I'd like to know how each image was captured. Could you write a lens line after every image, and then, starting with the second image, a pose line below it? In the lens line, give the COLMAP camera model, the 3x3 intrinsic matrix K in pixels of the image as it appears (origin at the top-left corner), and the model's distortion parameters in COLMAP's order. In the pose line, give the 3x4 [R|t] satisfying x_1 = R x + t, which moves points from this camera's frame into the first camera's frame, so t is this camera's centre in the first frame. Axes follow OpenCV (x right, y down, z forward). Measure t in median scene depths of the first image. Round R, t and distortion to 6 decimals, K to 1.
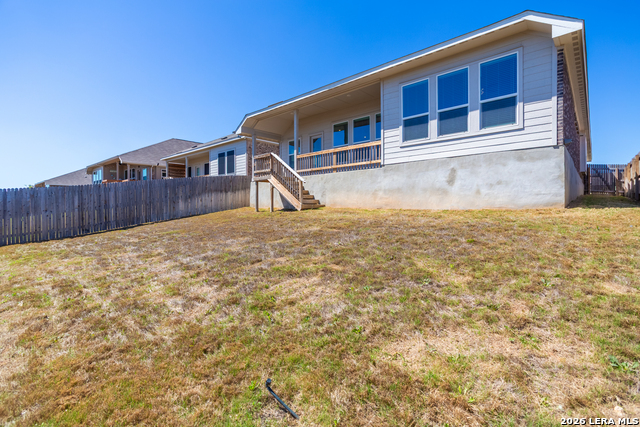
lens RADIAL K [[299.9, 0, 319.0], [0, 299.9, 211.9], [0, 0, 1]] dist [0.000186, 0.002927]
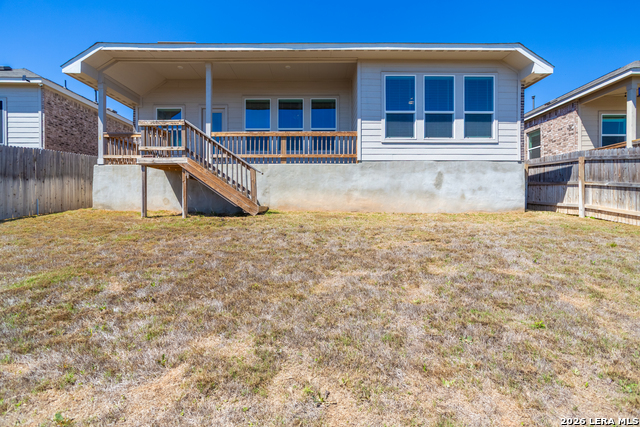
lens RADIAL K [[299.9, 0, 319.6], [0, 299.9, 210.1], [0, 0, 1]] dist [0.000186, 0.002927]
pose [[0.735474, -0.000367, 0.677552, -0.475664], [0.006478, 0.999958, -0.006490, -0.011771], [-0.677522, 0.009162, 0.735446, 0.478106]]
